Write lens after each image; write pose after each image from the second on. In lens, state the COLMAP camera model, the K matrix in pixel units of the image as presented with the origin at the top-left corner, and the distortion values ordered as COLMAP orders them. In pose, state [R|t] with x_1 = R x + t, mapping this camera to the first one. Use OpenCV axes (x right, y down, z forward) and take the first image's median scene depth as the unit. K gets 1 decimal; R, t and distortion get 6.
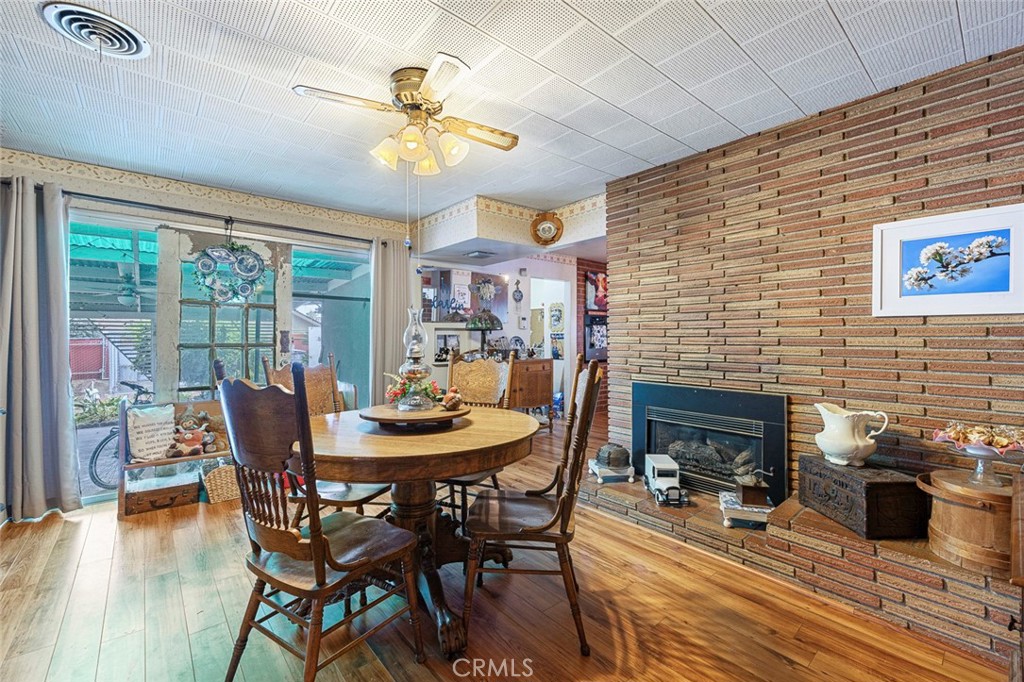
lens RADIAL K [[430.9, 0, 512.7], [0, 430.9, 341.9], [0, 0, 1]] dist [0.000703, 0.000097]
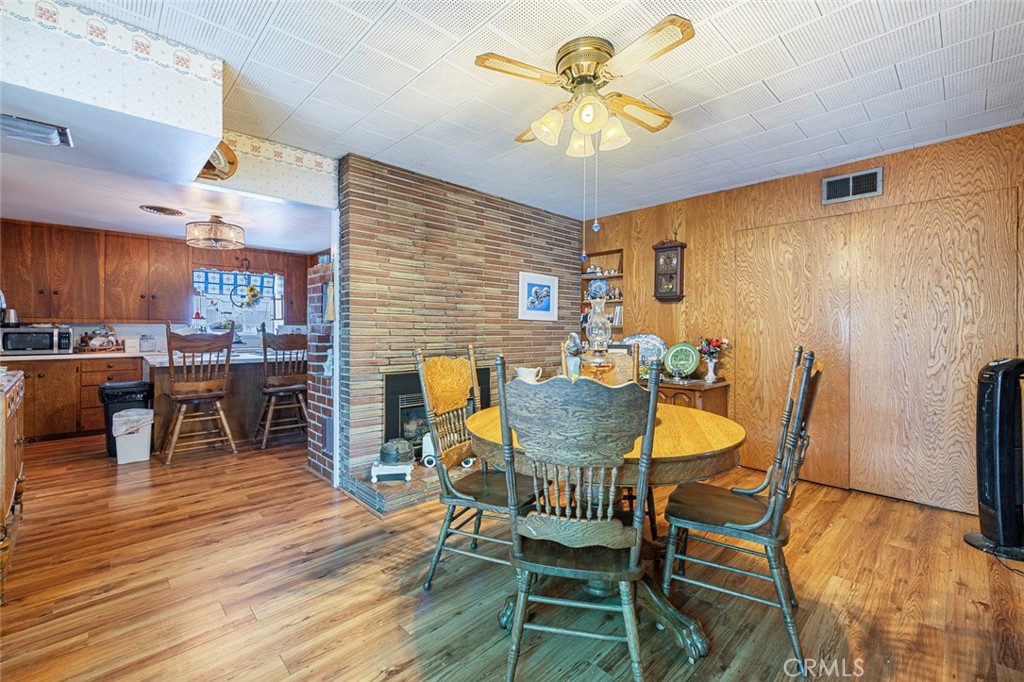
lens RADIAL K [[430.9, 0, 512.7], [0, 430.9, 334.9], [0, 0, 1]] dist [0.000703, 0.000097]
pose [[-0.048045, -0.005556, 0.998830, -0.820853], [0.007118, 0.999957, 0.005905, -0.001465], [-0.998820, 0.007393, -0.048003, 0.868306]]
